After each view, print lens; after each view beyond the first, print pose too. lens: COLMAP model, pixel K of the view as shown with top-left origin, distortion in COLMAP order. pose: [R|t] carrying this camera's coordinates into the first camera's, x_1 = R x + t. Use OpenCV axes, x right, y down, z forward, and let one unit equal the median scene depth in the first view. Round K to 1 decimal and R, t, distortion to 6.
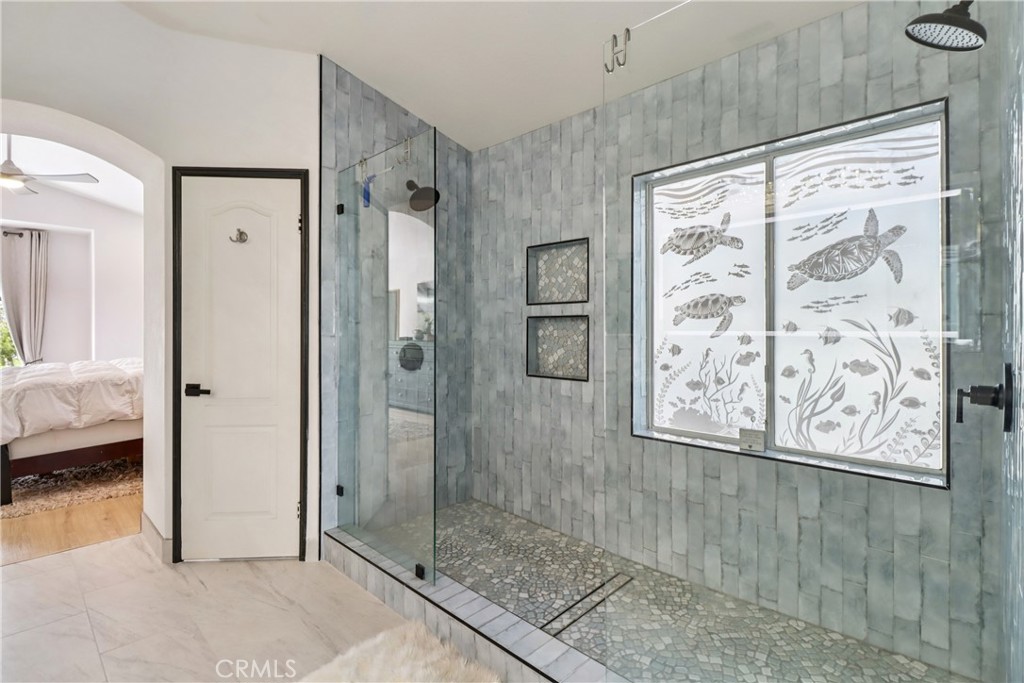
lens RADIAL K [[476.8, 0, 517.4], [0, 476.8, 319.6], [0, 0, 1]] dist [0.020325, -0.011646]
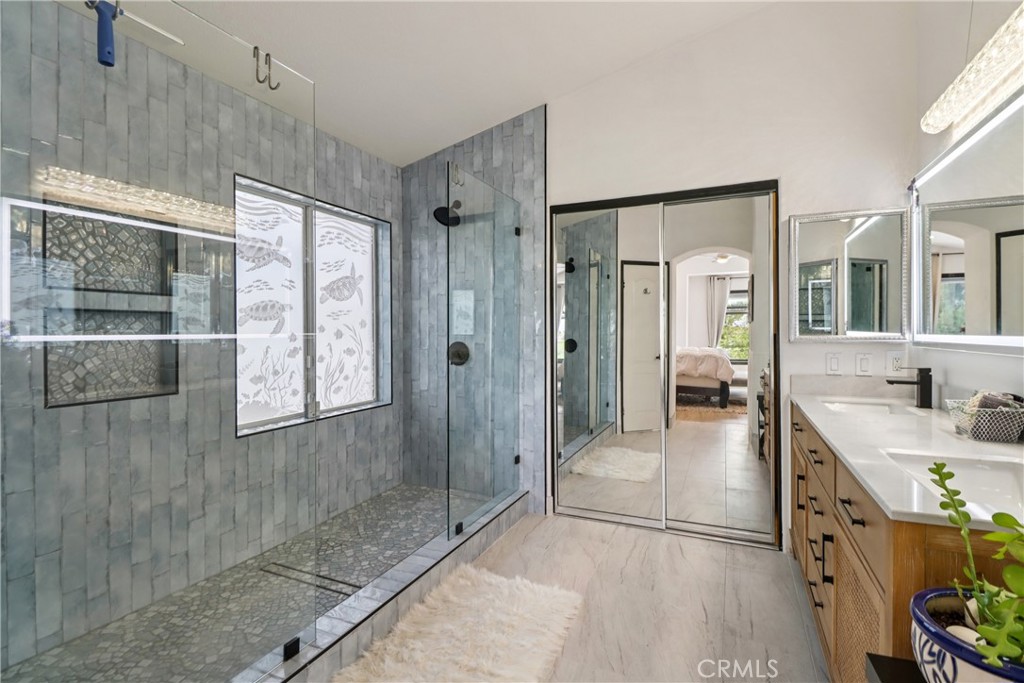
lens RADIAL K [[476.8, 0, 517.4], [0, 476.8, 319.6], [0, 0, 1]] dist [0.020325, -0.011646]
pose [[-0.328115, 0.027066, 0.944250, -0.946738], [-0.013102, 0.999363, -0.033199, 0.026665], [-0.944547, -0.023264, -0.327551, 0.837581]]
